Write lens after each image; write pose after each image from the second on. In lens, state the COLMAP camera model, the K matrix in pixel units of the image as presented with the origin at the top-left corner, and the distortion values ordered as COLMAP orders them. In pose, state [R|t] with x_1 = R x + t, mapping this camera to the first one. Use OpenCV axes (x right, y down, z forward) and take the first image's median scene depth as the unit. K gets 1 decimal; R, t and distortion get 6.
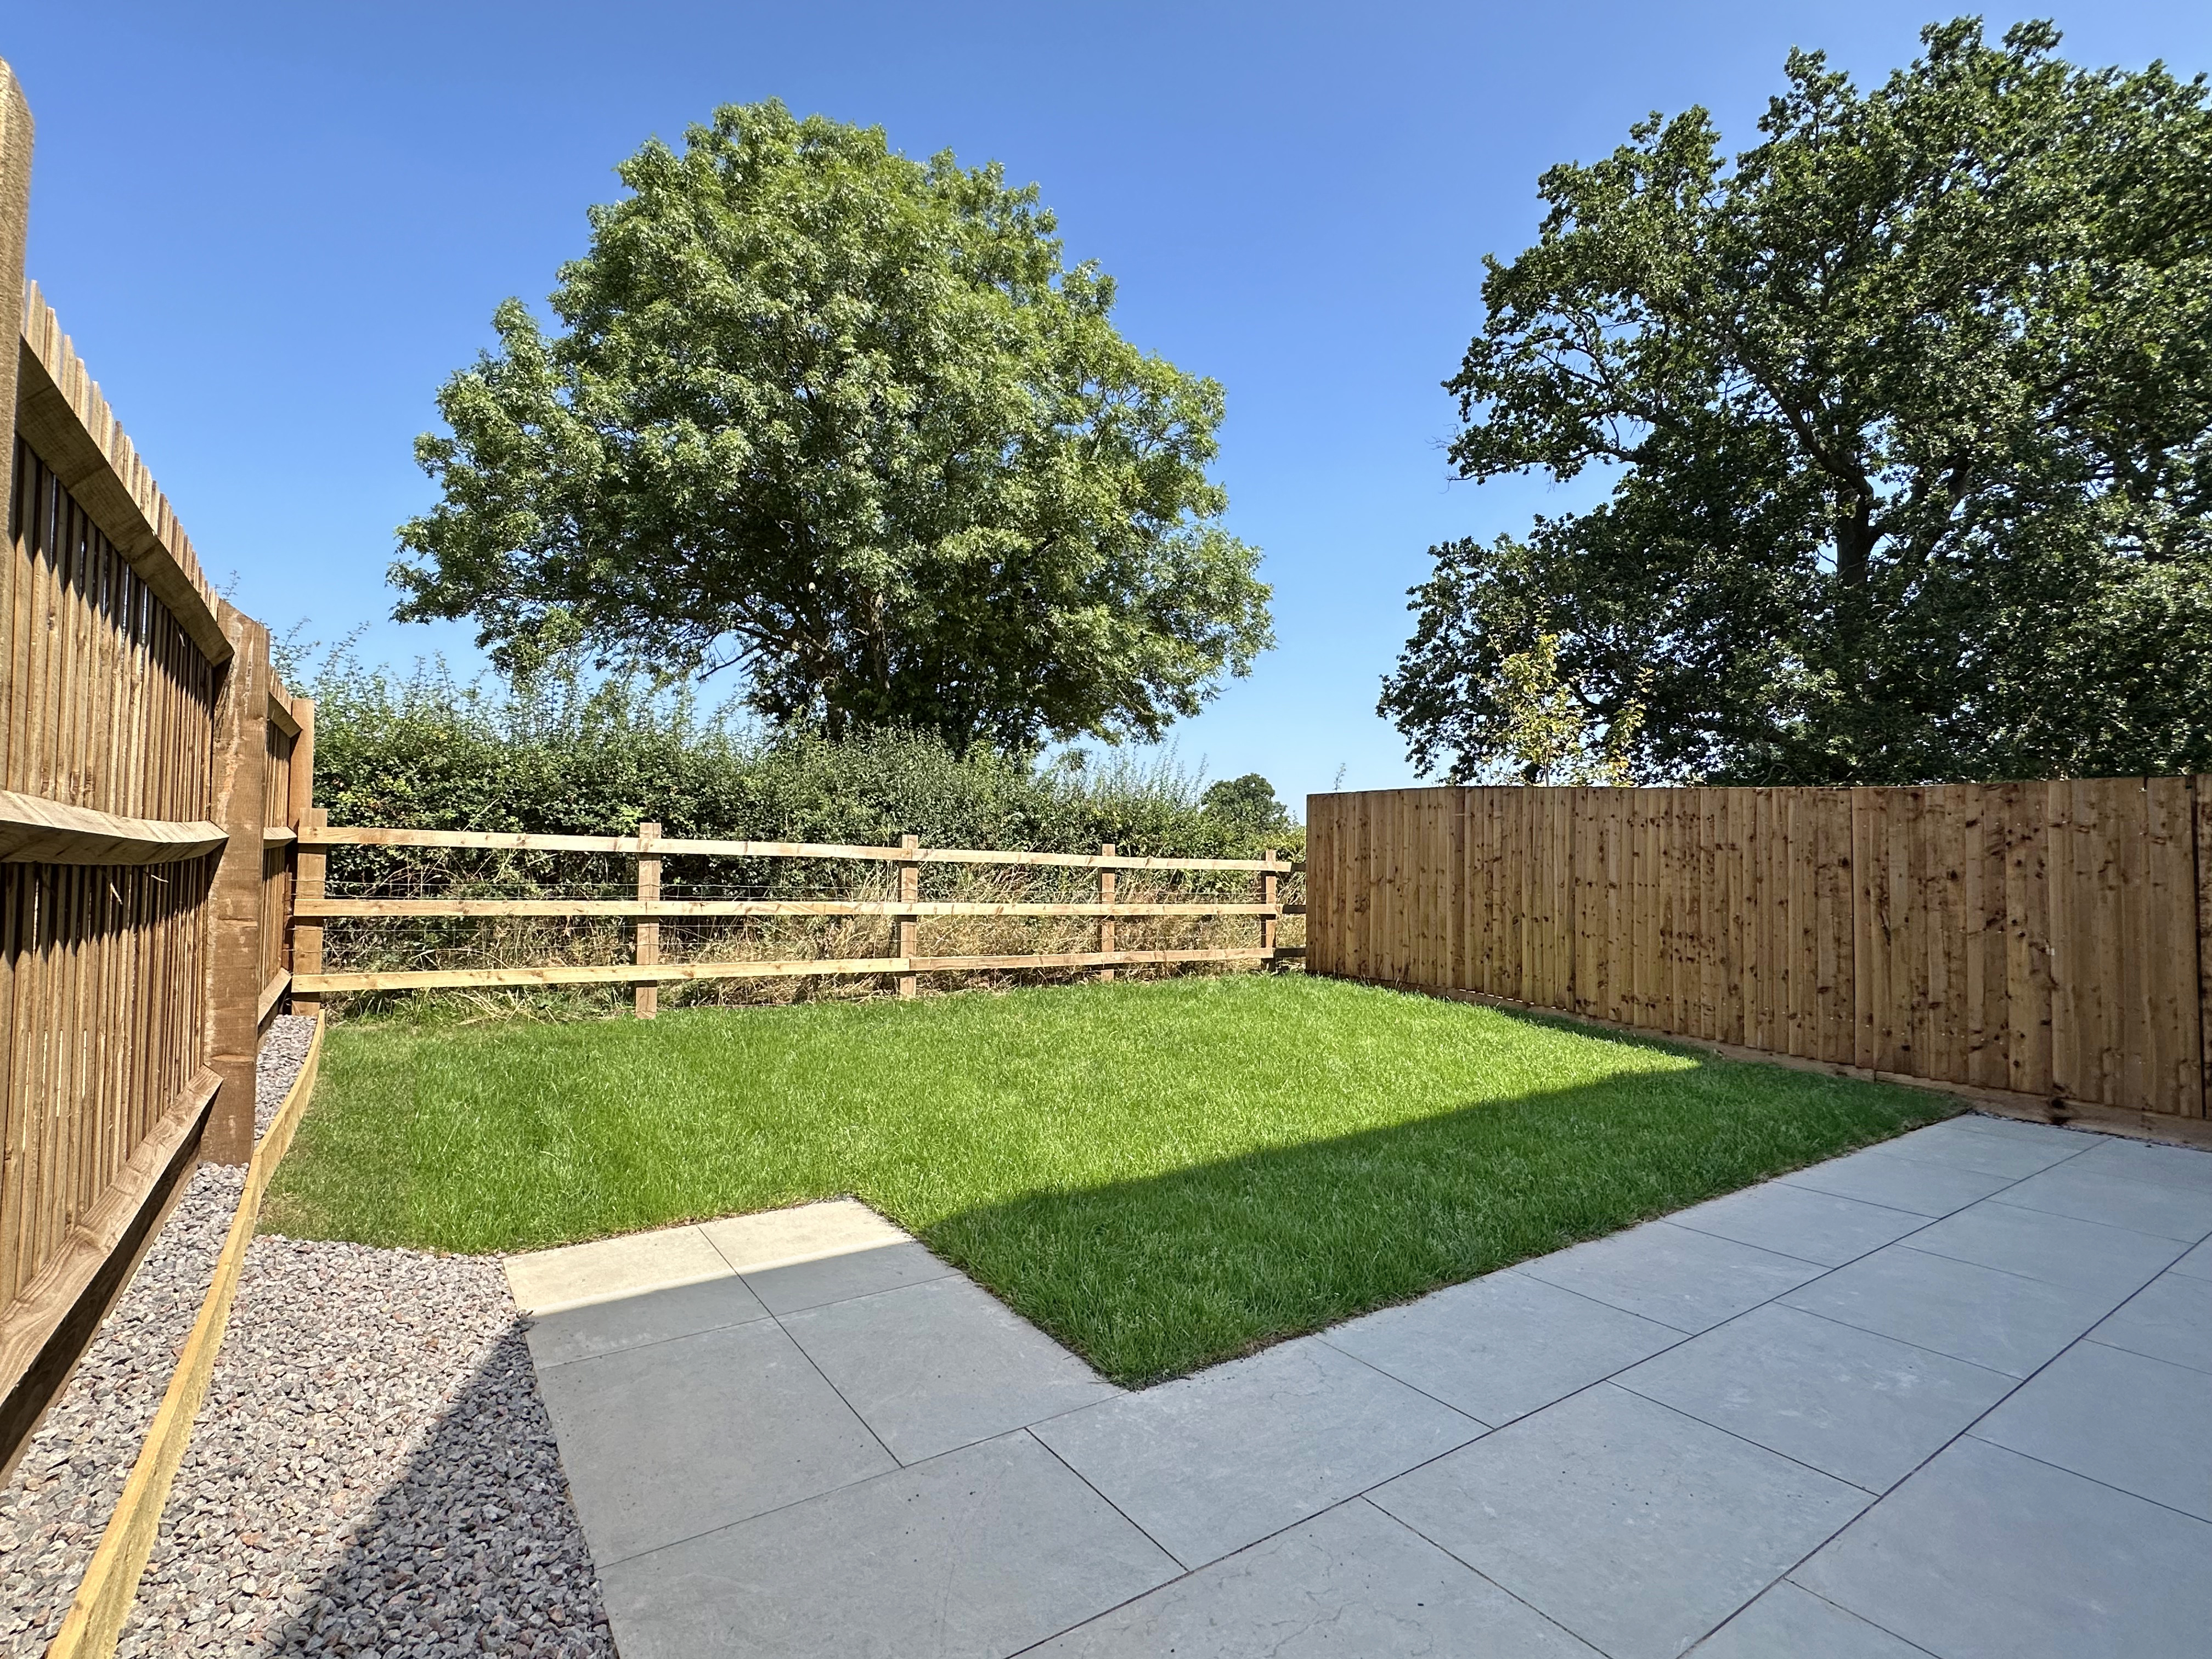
lens RADIAL K [[1050.6, 0, 1099.6], [0, 1050.6, 832.9], [0, 0, 1]] dist [-0.000742, 0.001660]
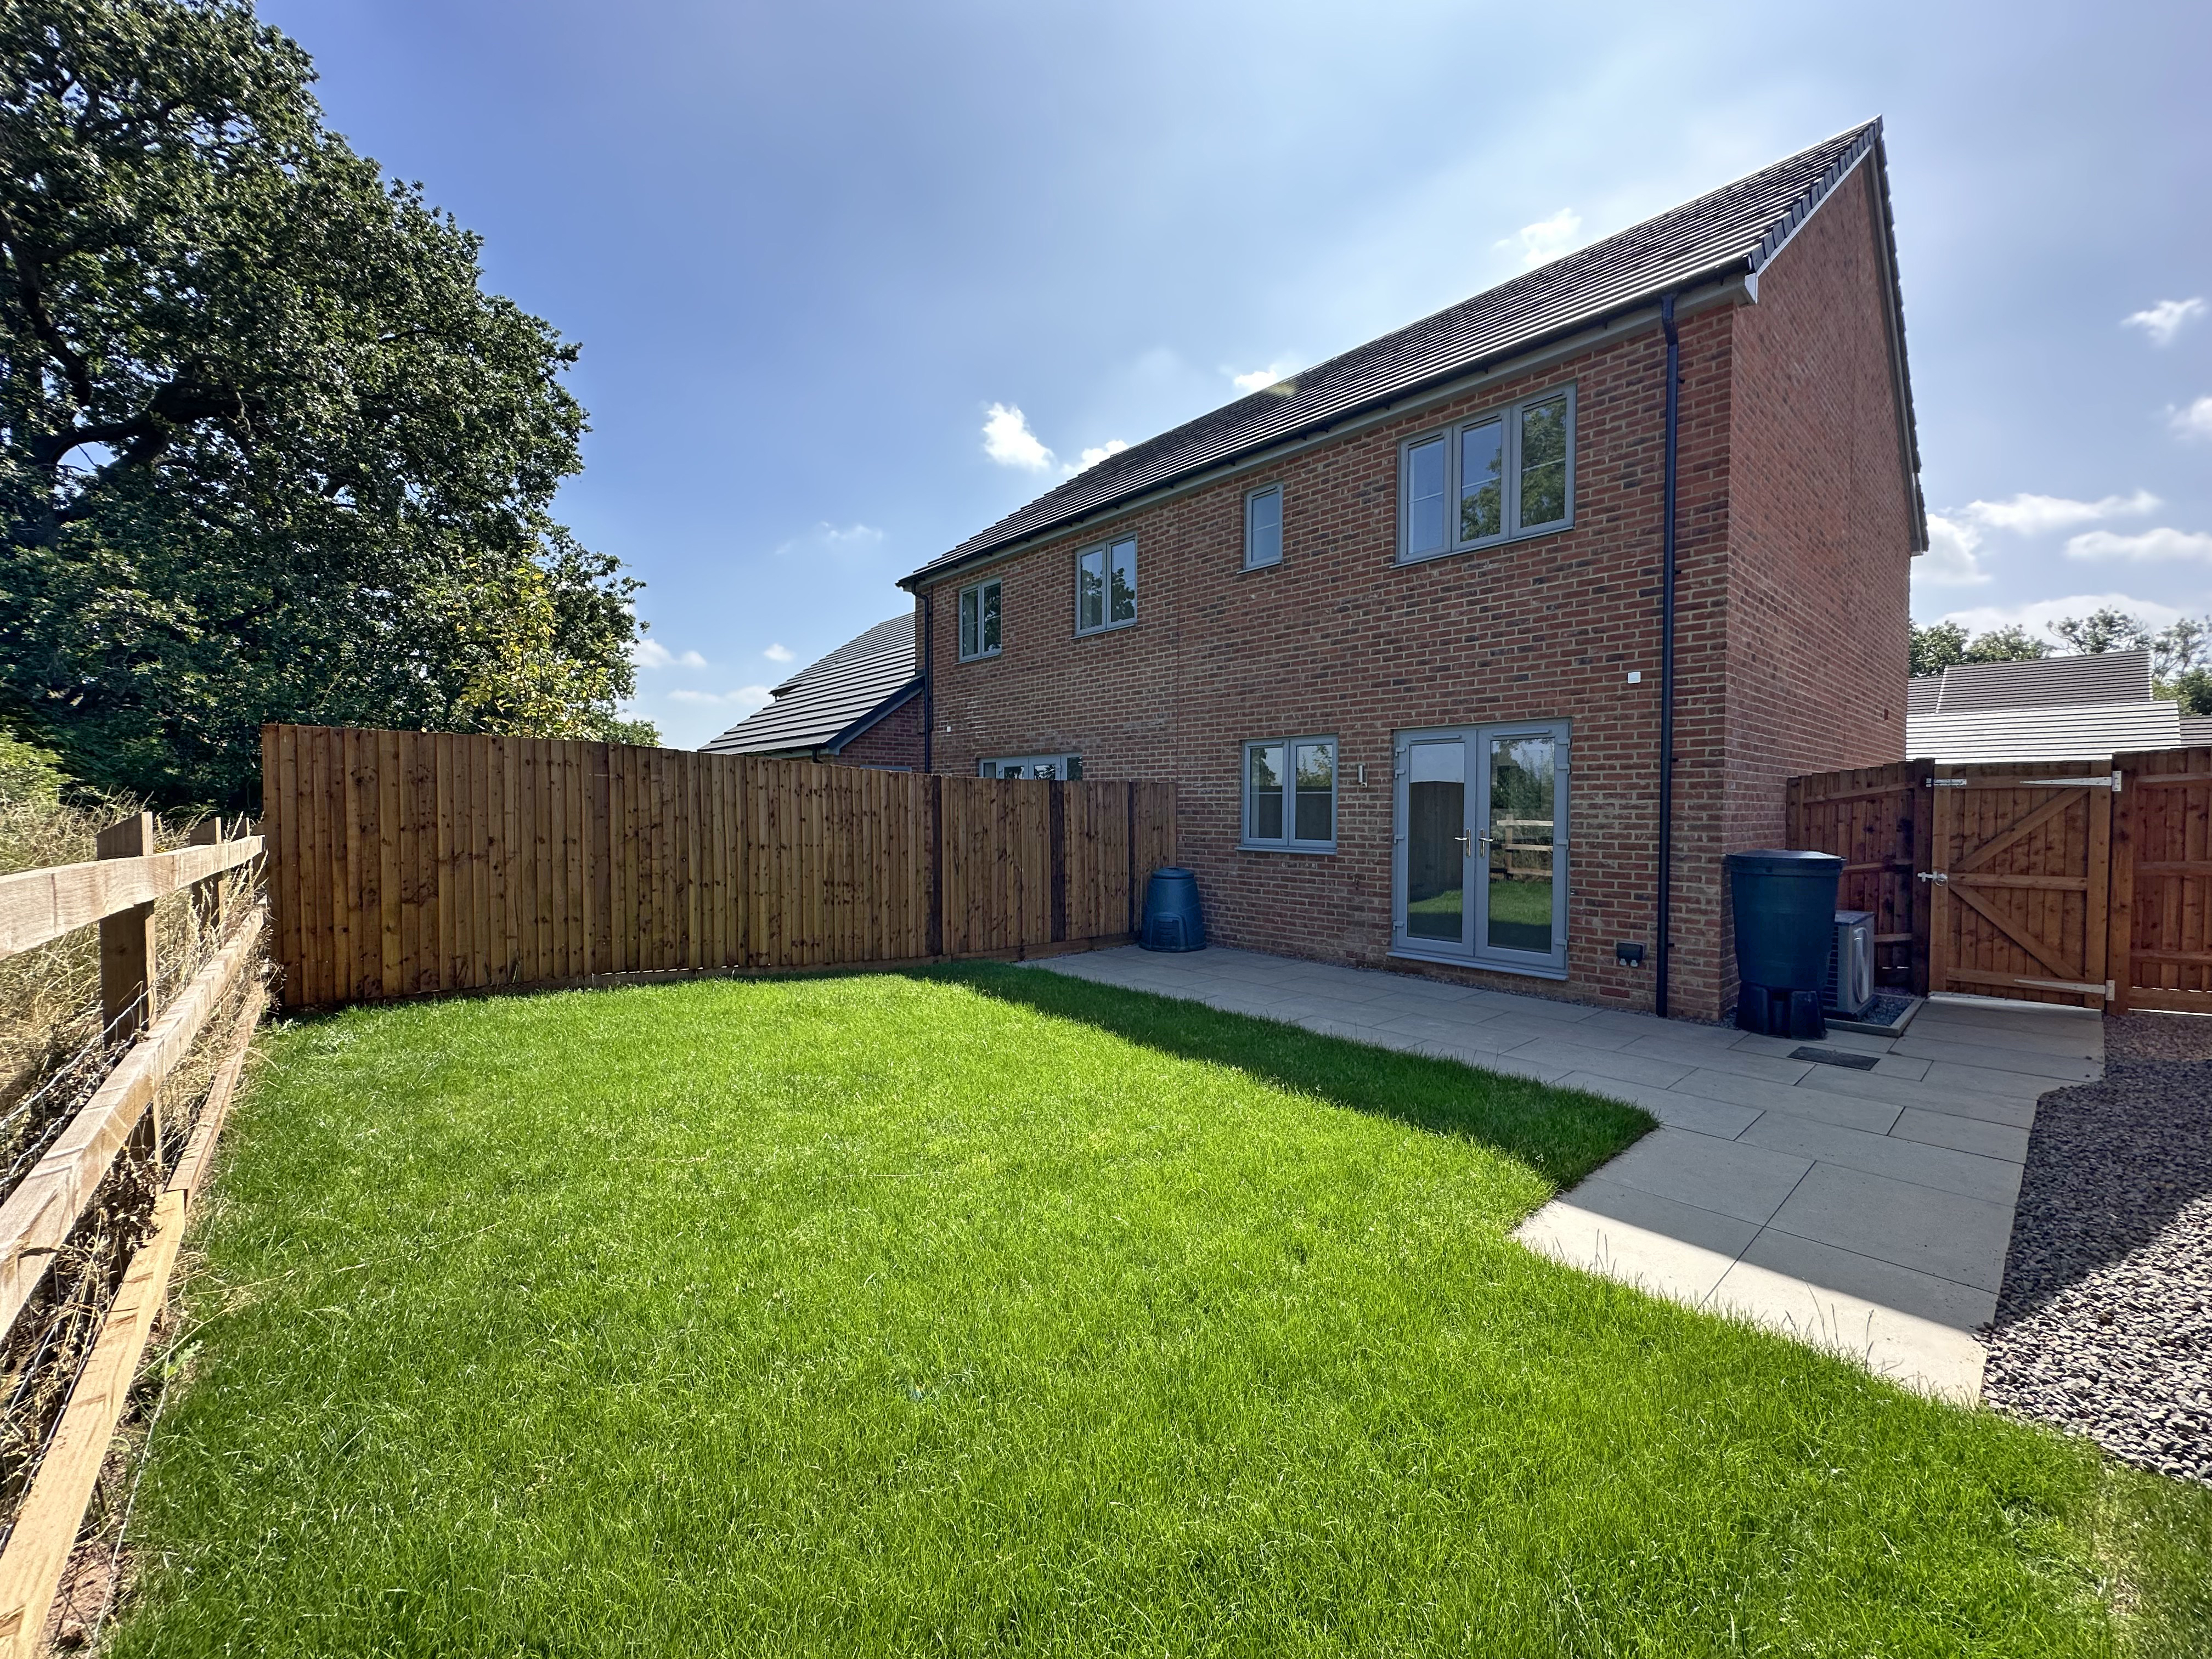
lens RADIAL K [[875.6, 0, 1114.5], [0, 875.6, 832.8], [0, 0, 1]] dist [-0.008557, 0.002575]
pose [[-0.123311, -0.038885, 0.991606, -0.279219], [-0.033242, 0.998833, 0.035035, -0.006111], [-0.991811, -0.028643, -0.124460, 0.432888]]
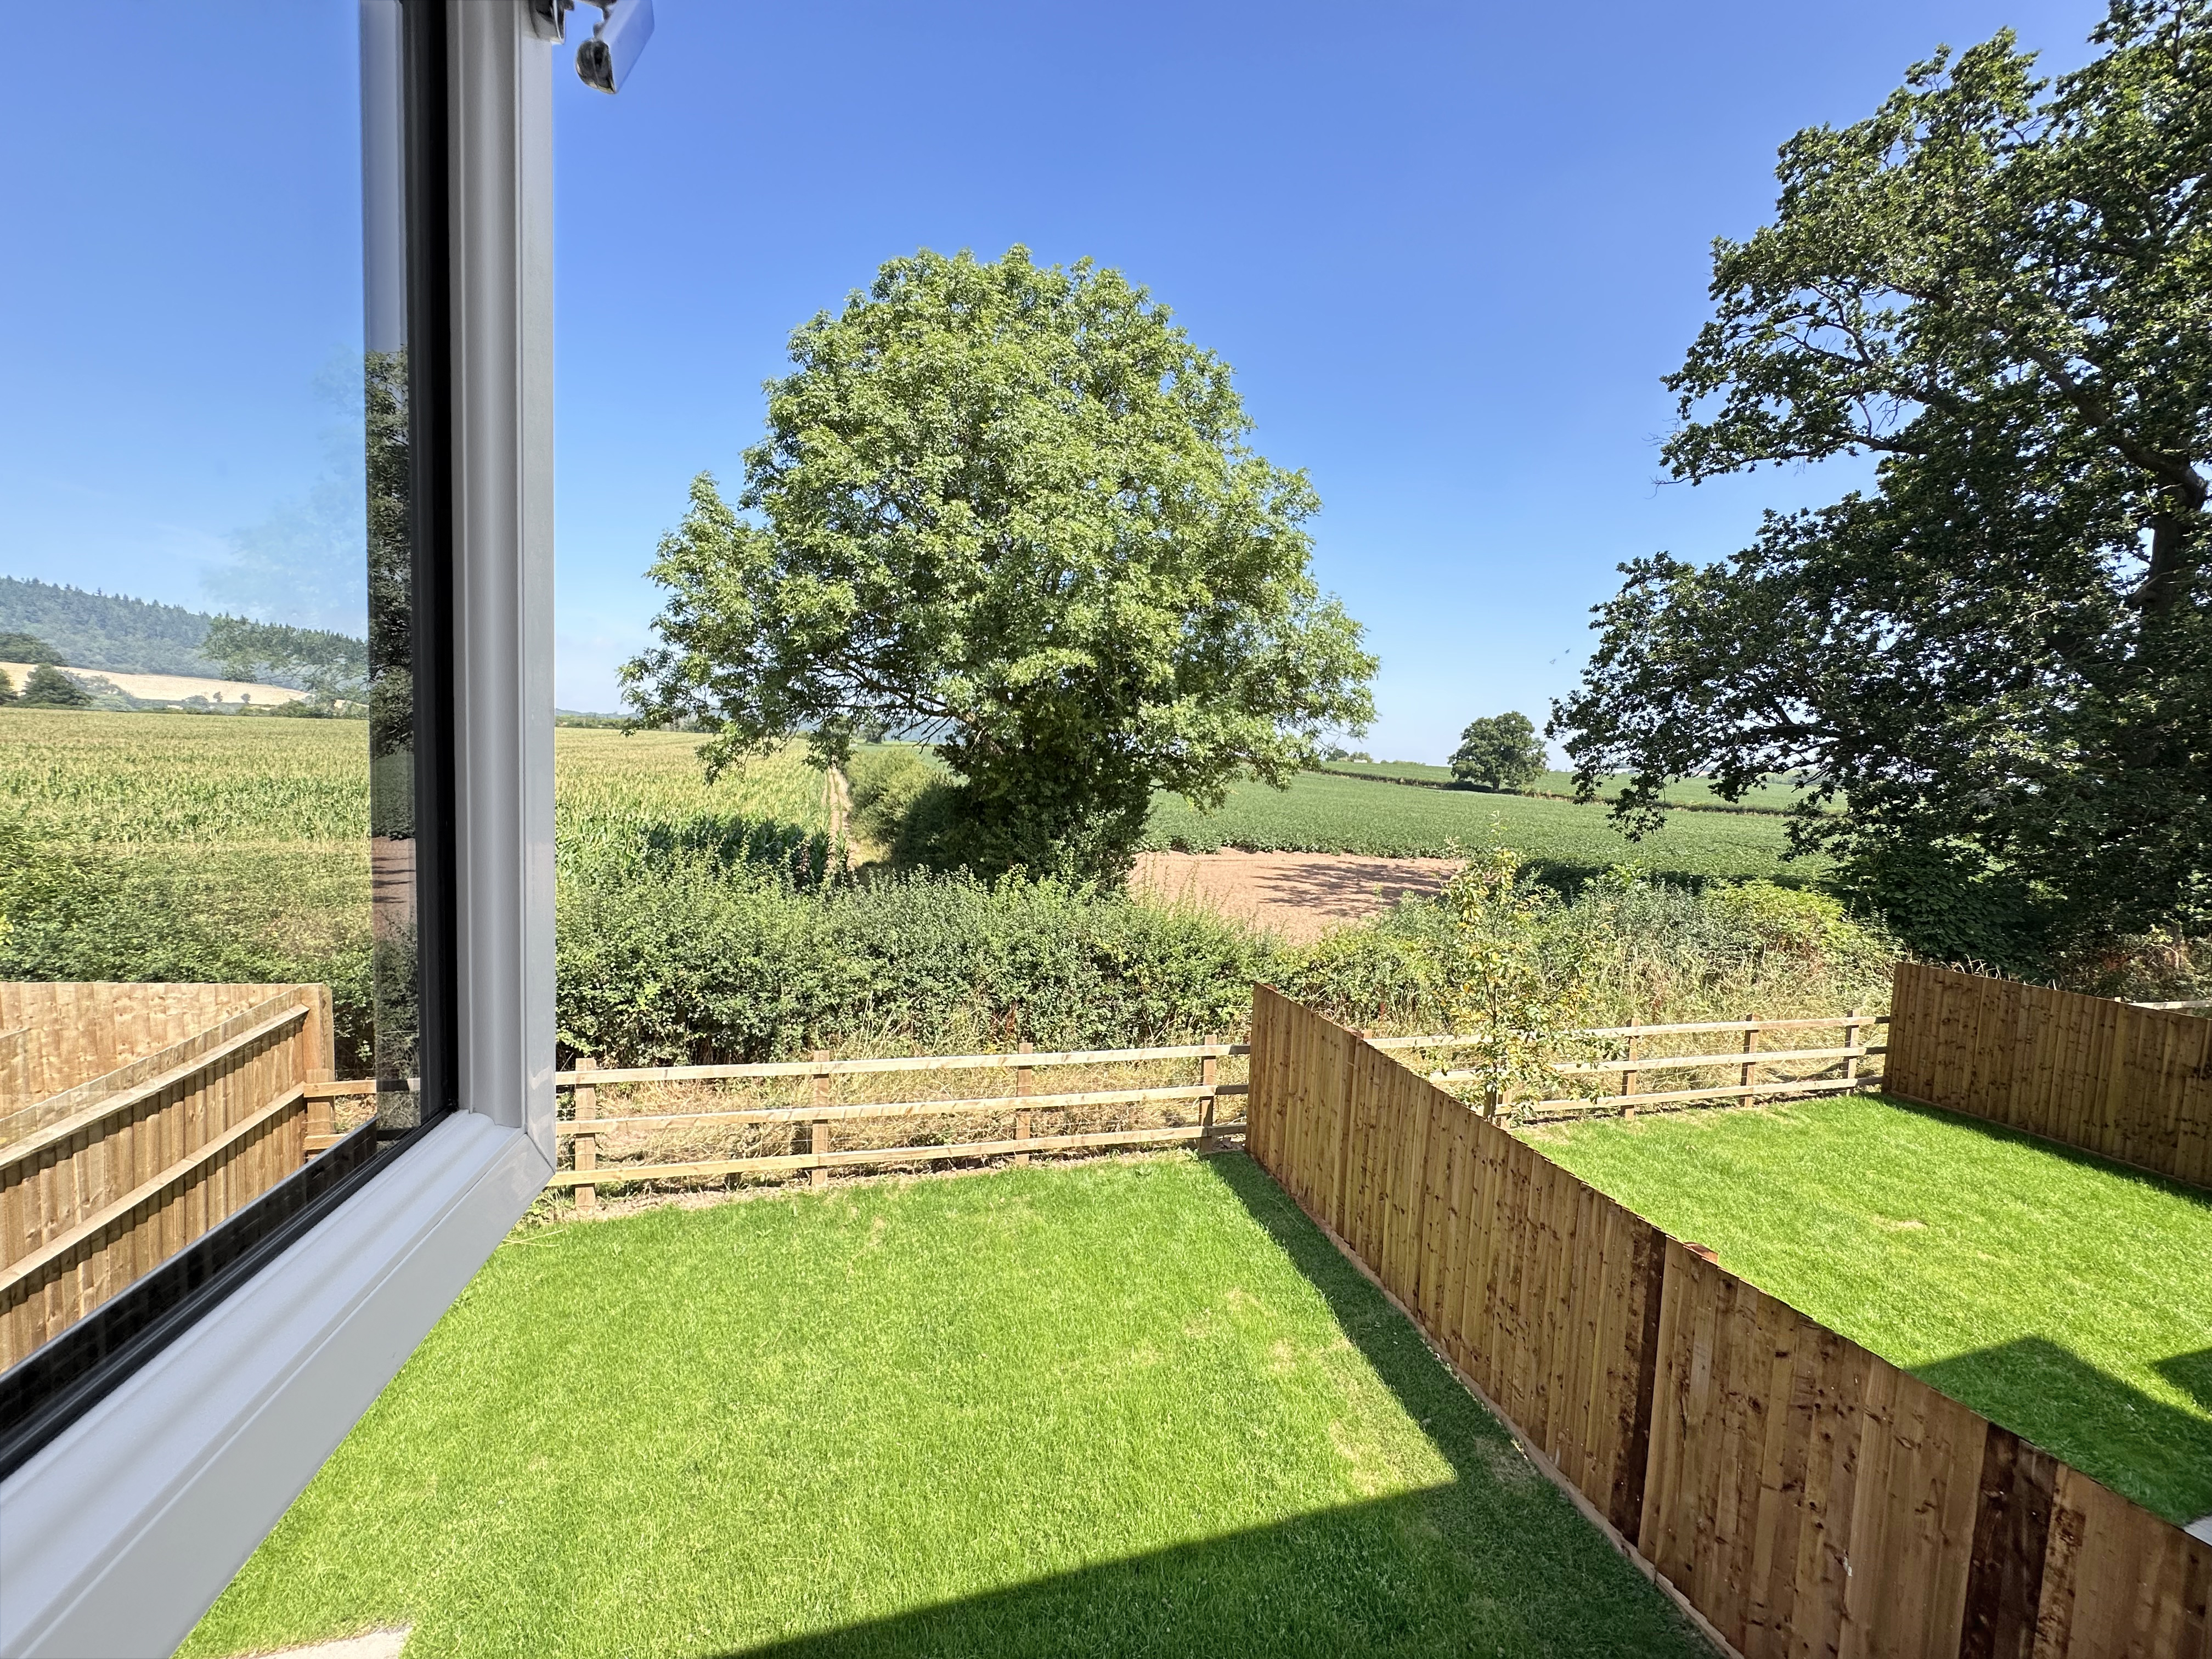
lens RADIAL K [[875.6, 0, 1104.6], [0, 875.6, 831.1], [0, 0, 1]] dist [-0.008557, 0.002575]
pose [[0.954556, 0.048291, -0.294094, 0.229425], [-0.020417, 0.995063, 0.097123, -0.198890], [0.297332, -0.086705, 0.950829, 0.117758]]
